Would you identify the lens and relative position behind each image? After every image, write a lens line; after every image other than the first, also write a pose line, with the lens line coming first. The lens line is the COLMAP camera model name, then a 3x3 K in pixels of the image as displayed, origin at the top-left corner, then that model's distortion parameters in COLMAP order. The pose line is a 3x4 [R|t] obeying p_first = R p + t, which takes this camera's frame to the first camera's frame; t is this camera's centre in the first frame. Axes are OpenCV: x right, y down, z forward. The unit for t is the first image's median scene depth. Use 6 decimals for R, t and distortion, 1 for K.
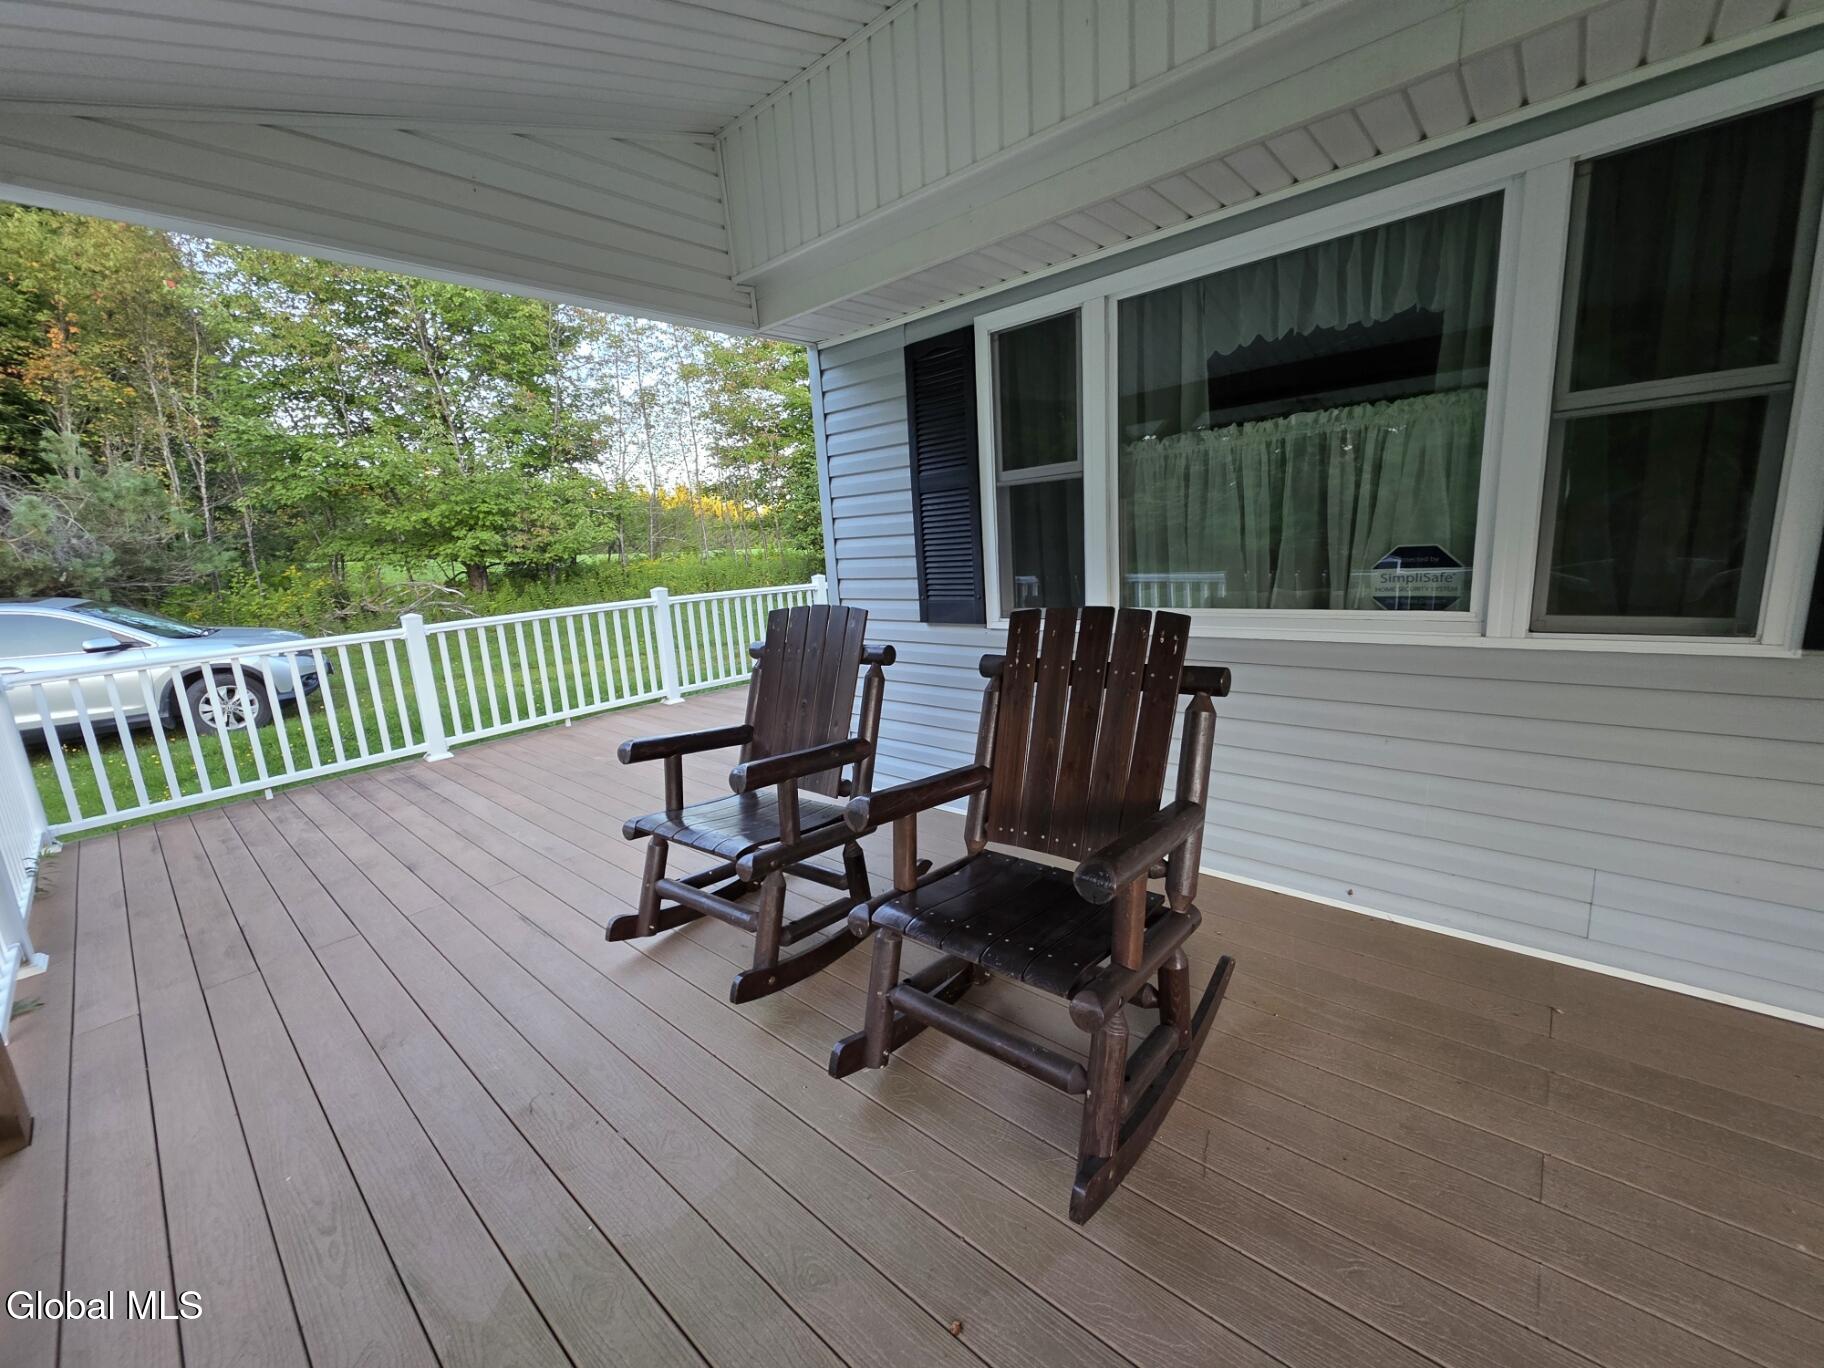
lens RADIAL K [[728.5, 0, 914.5], [0, 728.5, 685.0], [0, 0, 1]] dist [0.000733, 0.000019]
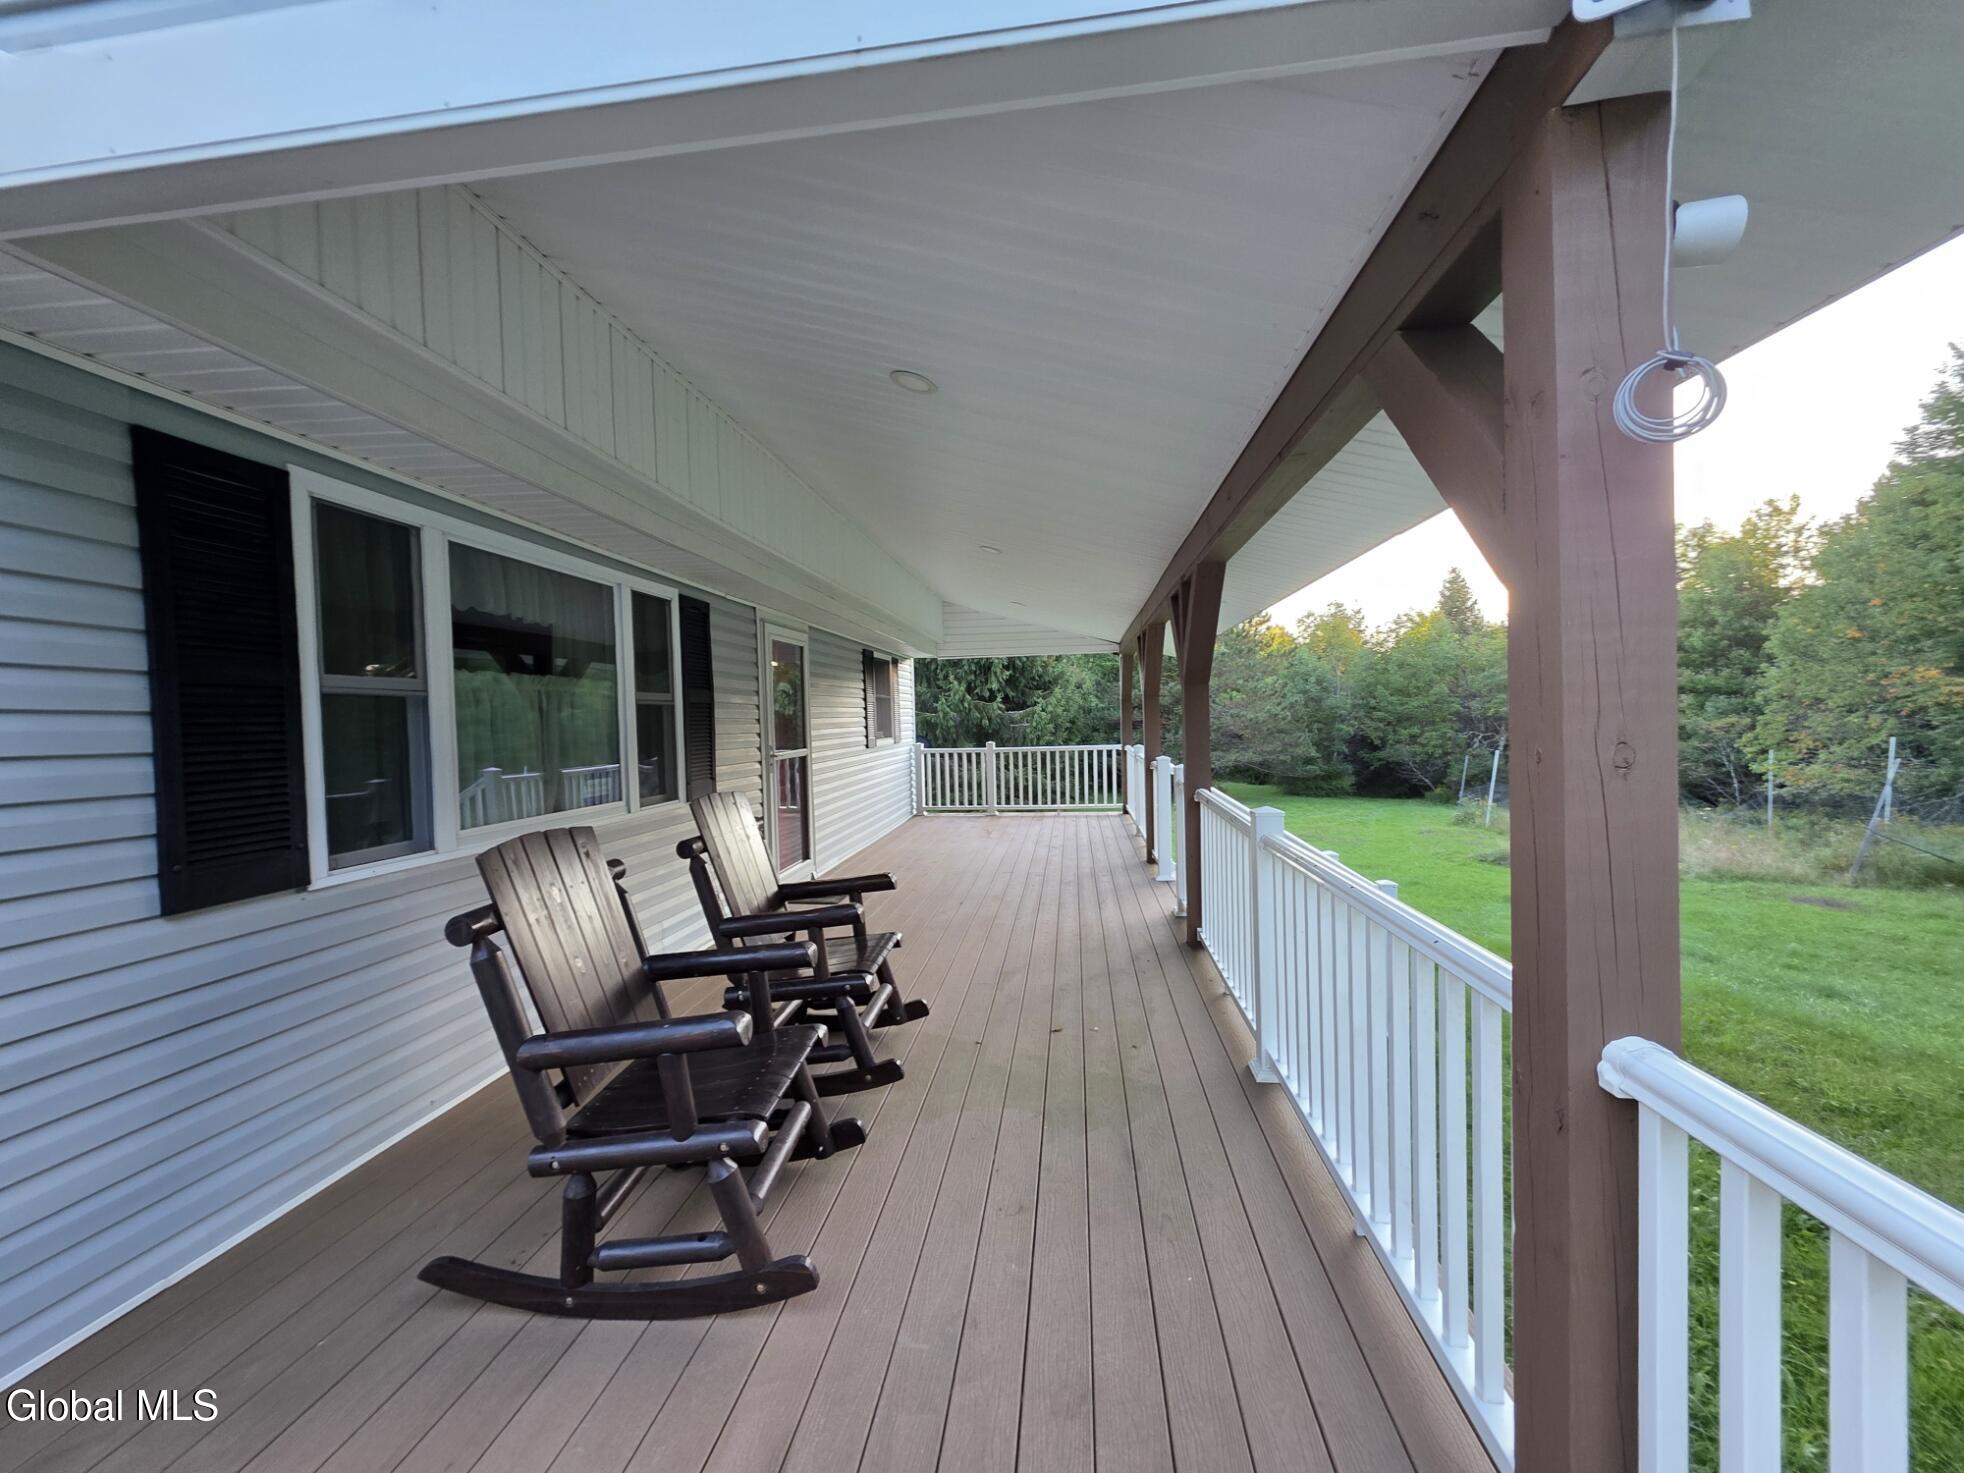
lens RADIAL K [[784.5, 0, 980.0], [0, 784.5, 740.0], [0, 0, 1]] dist [0.000733, 0.000019]
pose [[-0.566550, 0.051316, 0.822428, -0.943702], [0.212315, 0.973452, 0.085519, -0.159094], [-0.796205, 0.223064, -0.562405, 0.961094]]
